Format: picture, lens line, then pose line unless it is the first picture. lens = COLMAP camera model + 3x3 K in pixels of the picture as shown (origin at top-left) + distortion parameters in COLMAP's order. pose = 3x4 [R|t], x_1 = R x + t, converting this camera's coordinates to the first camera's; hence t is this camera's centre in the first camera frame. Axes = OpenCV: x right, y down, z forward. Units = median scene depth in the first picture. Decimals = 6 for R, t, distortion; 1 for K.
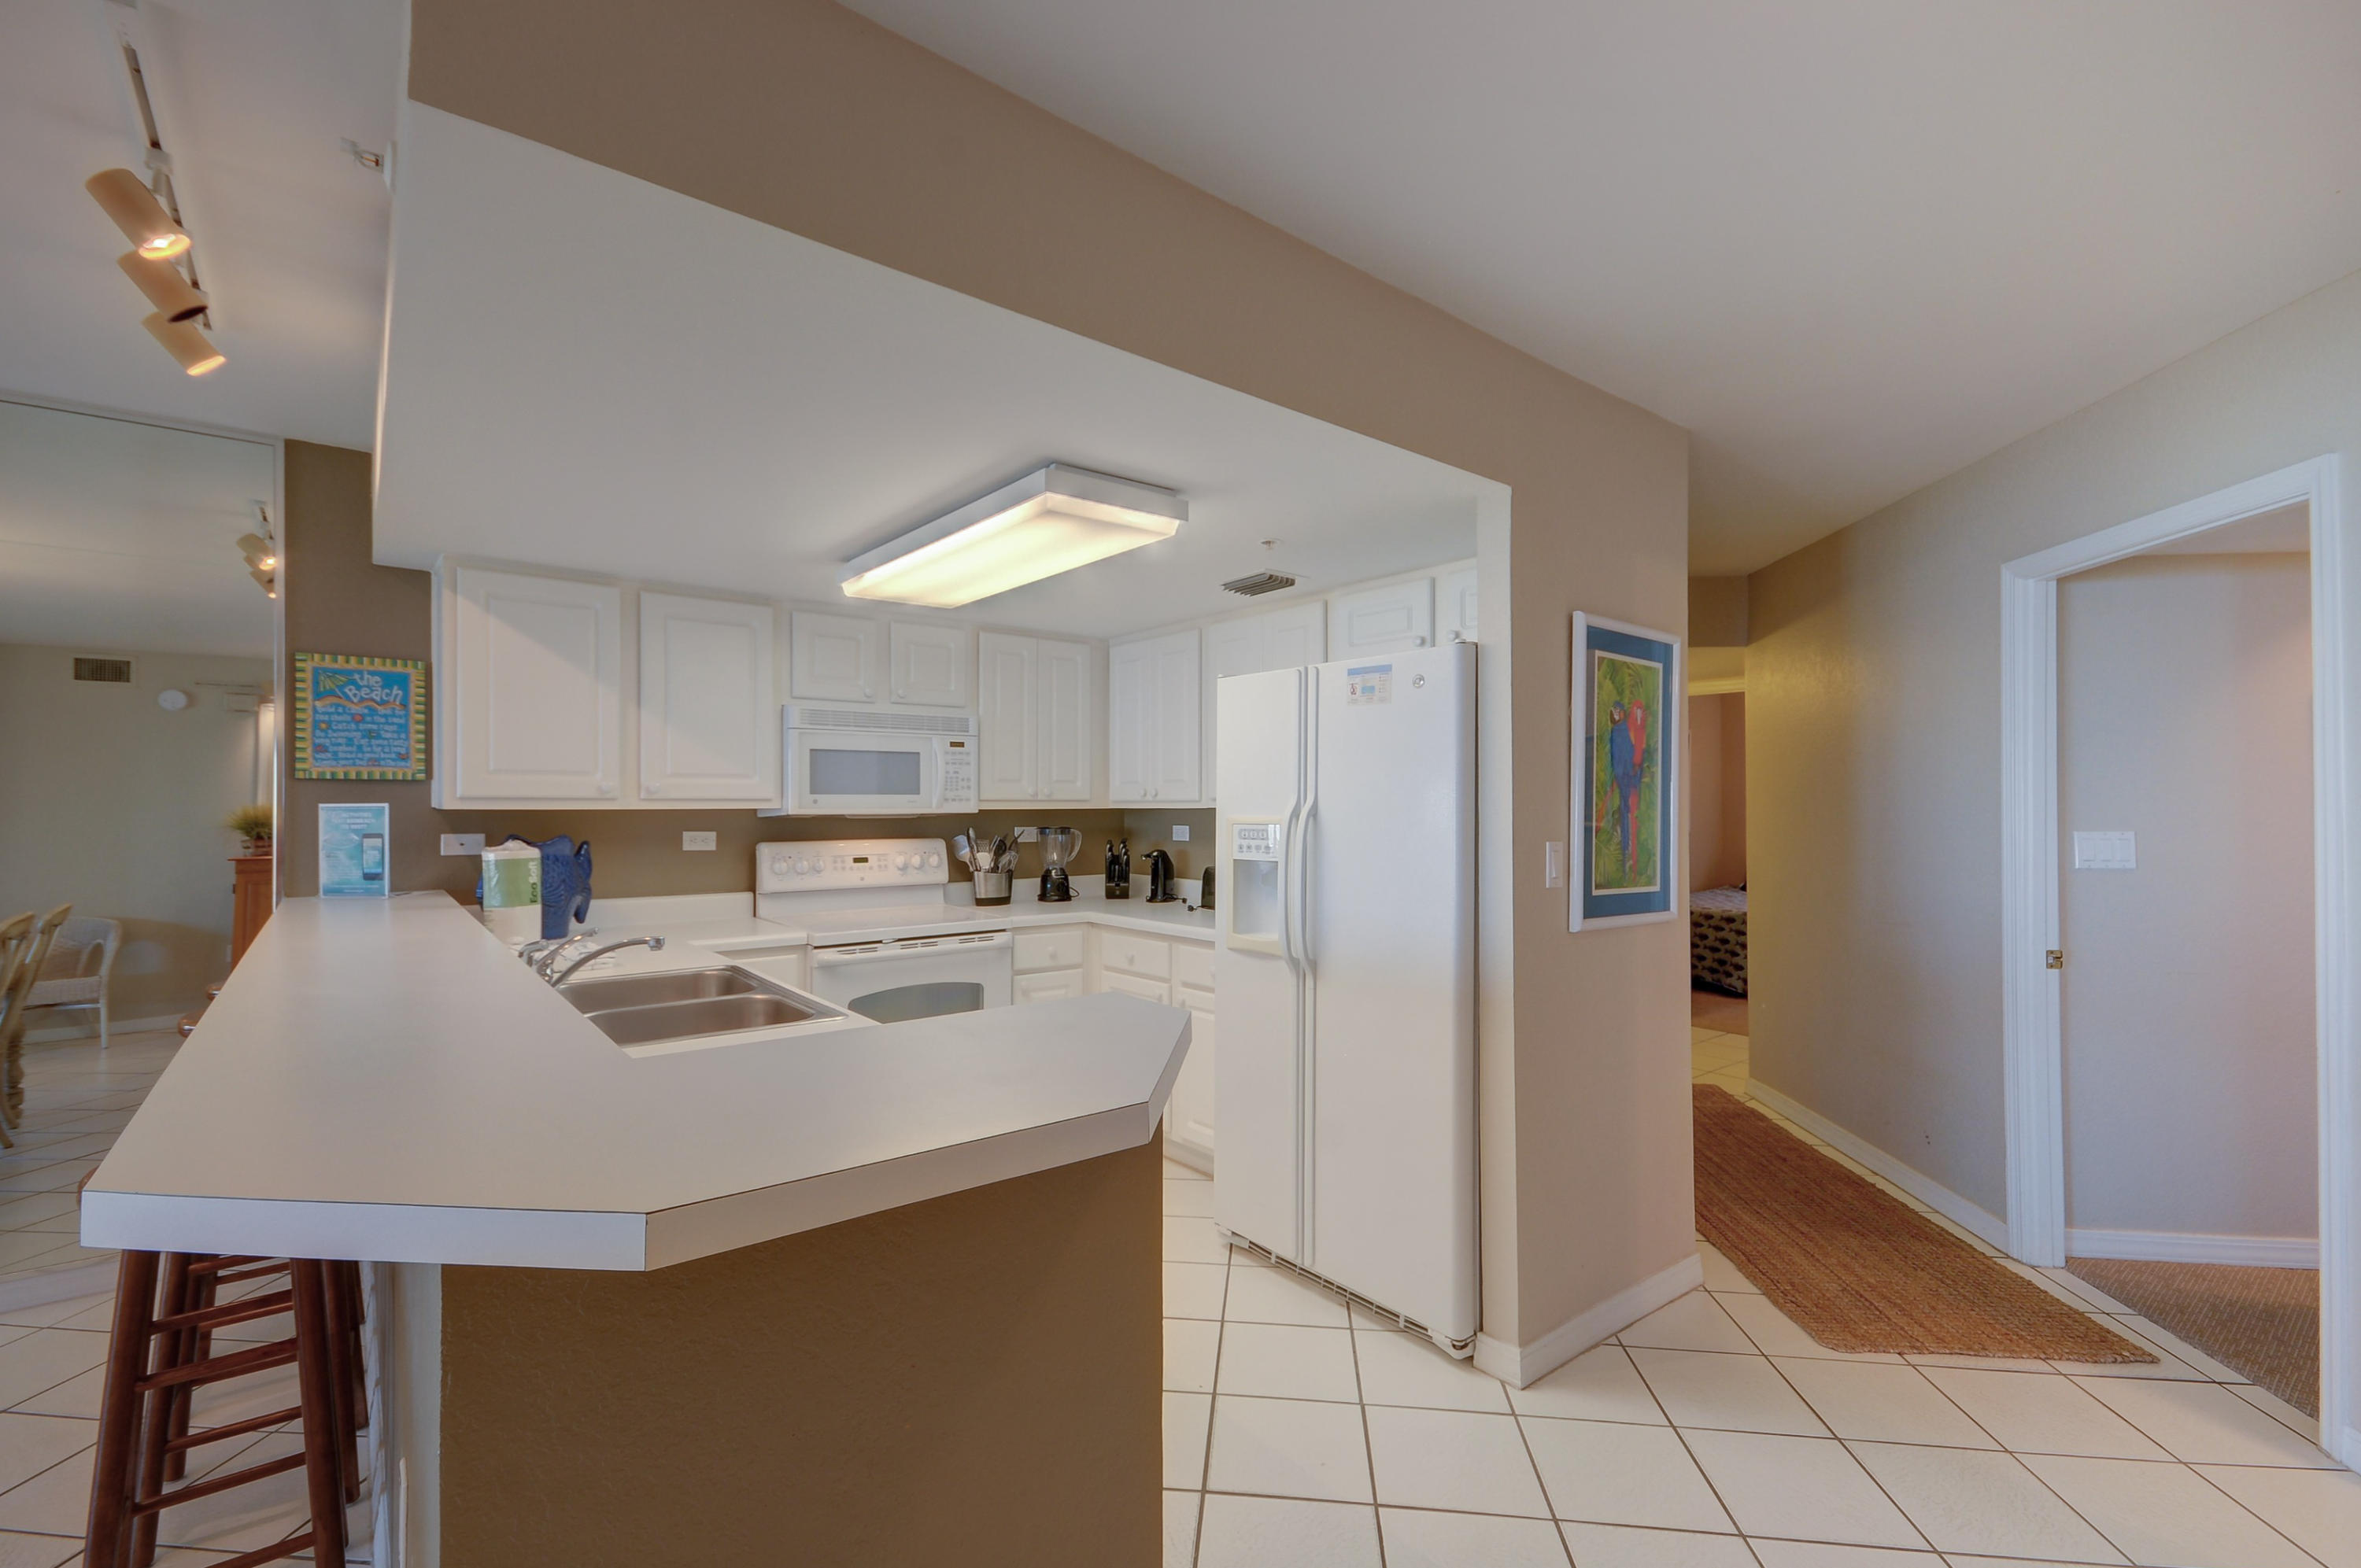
lens RADIAL K [[1026.5, 0, 1175.9], [0, 1026.5, 810.2], [0, 0, 1]] dist [0.018390, -0.007106]
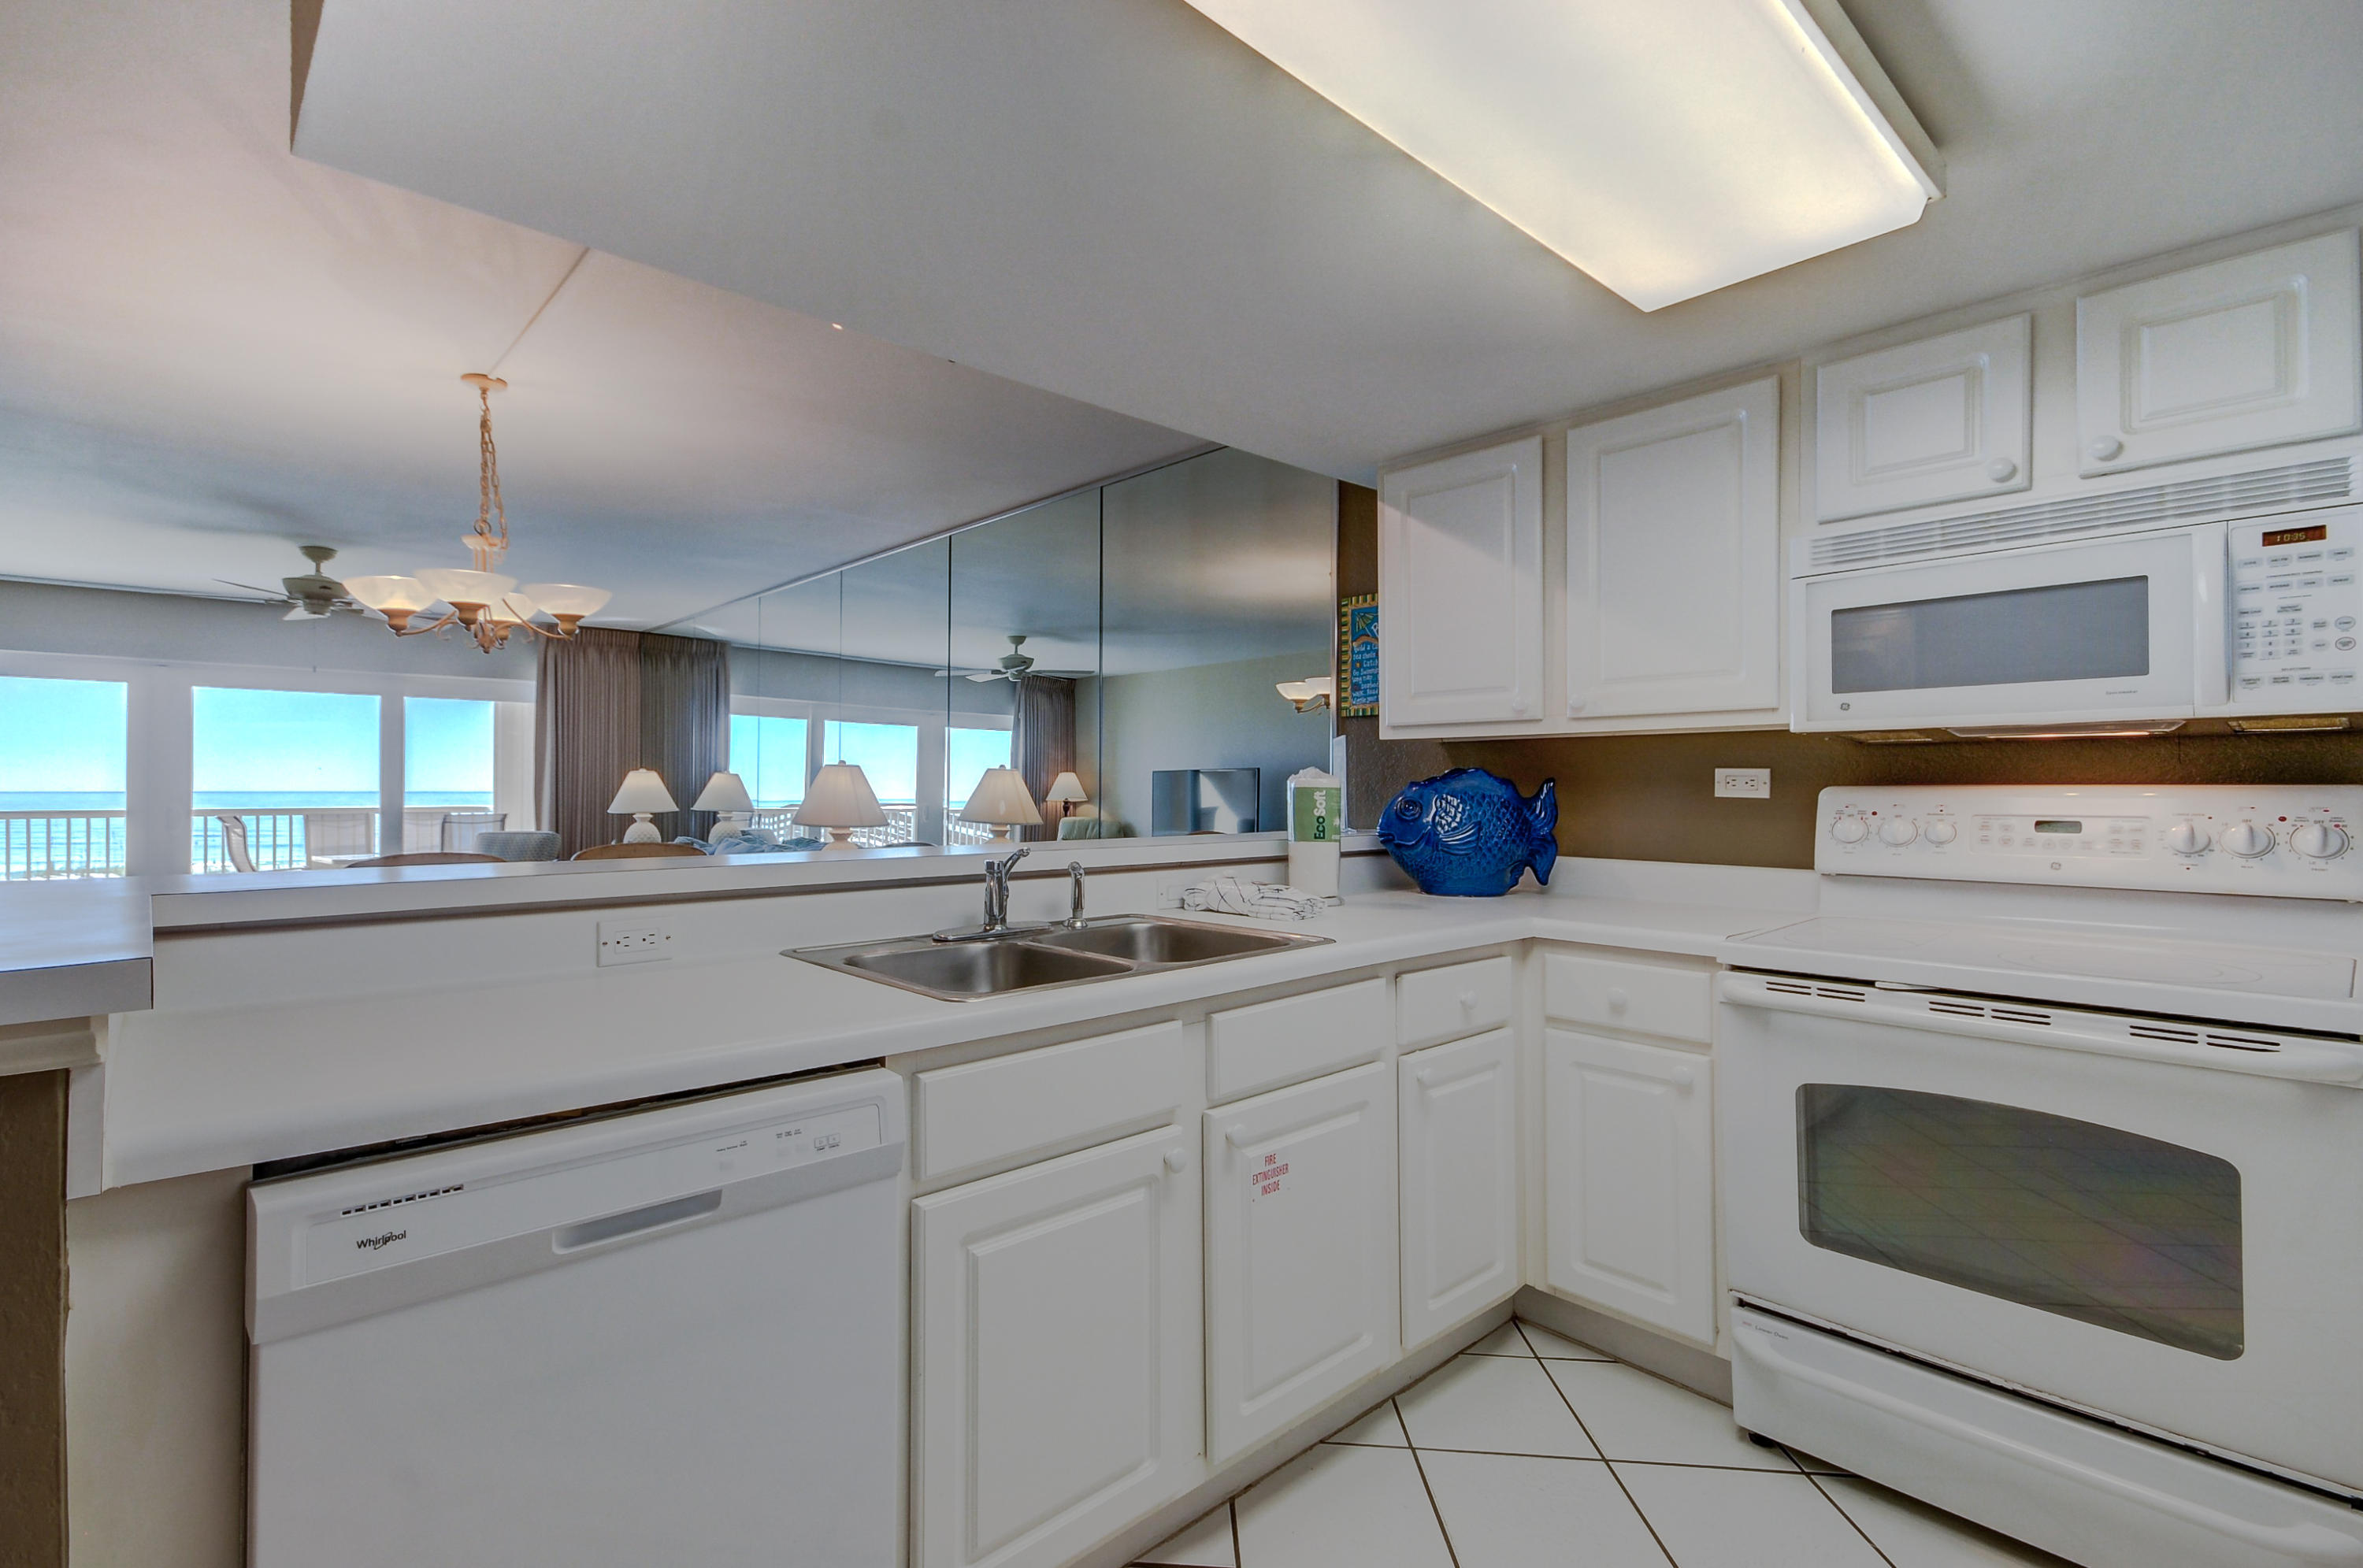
lens RADIAL K [[1027.4, 0, 1066.4], [0, 1027.4, 789.3], [0, 0, 1]] dist [0.018390, -0.007106]
pose [[0.052404, 0.004277, -0.998617, 0.165778], [-0.005680, 0.999976, 0.003985, 0.034931], [0.998610, 0.005463, 0.052427, 0.565013]]
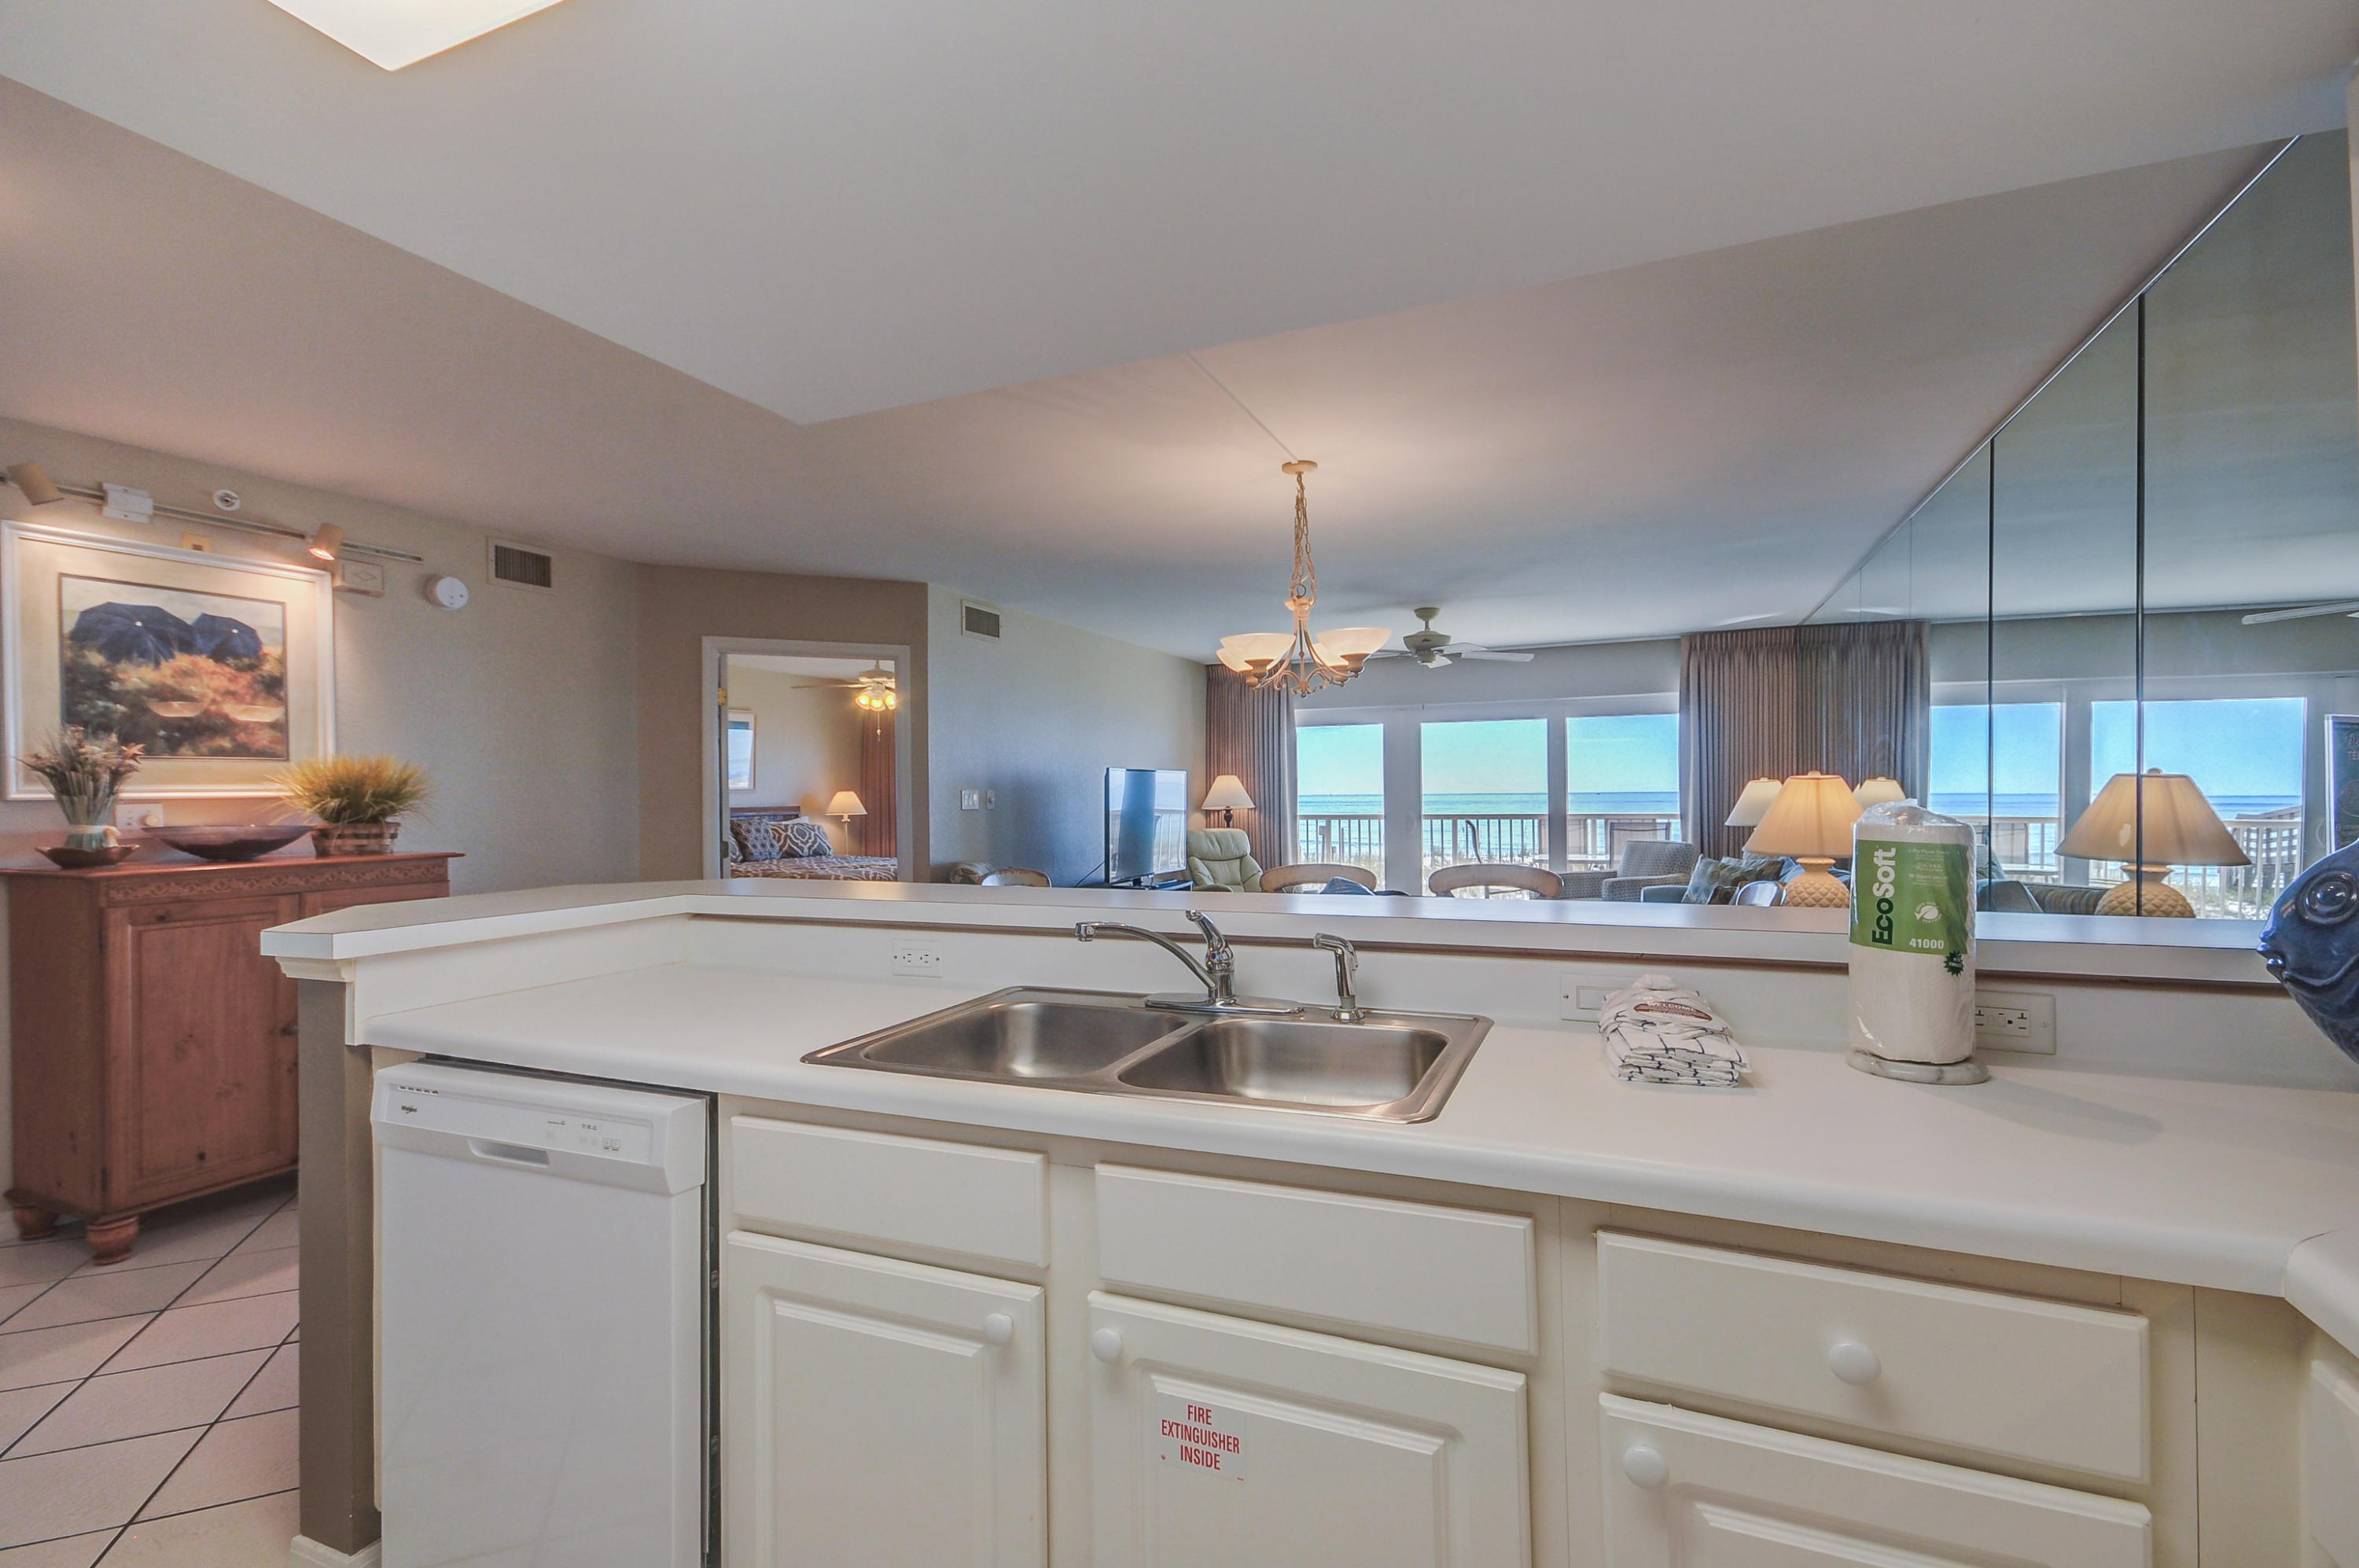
lens RADIAL K [[1025.8, 0, 1262.0], [0, 1025.8, 798.4], [0, 0, 1]] dist [0.018390, -0.007106]
pose [[-0.840208, 0.013526, -0.542095, -0.130589], [0.008436, 0.999894, 0.011872, 0.015331], [0.542198, 0.005402, -0.840233, 0.936413]]
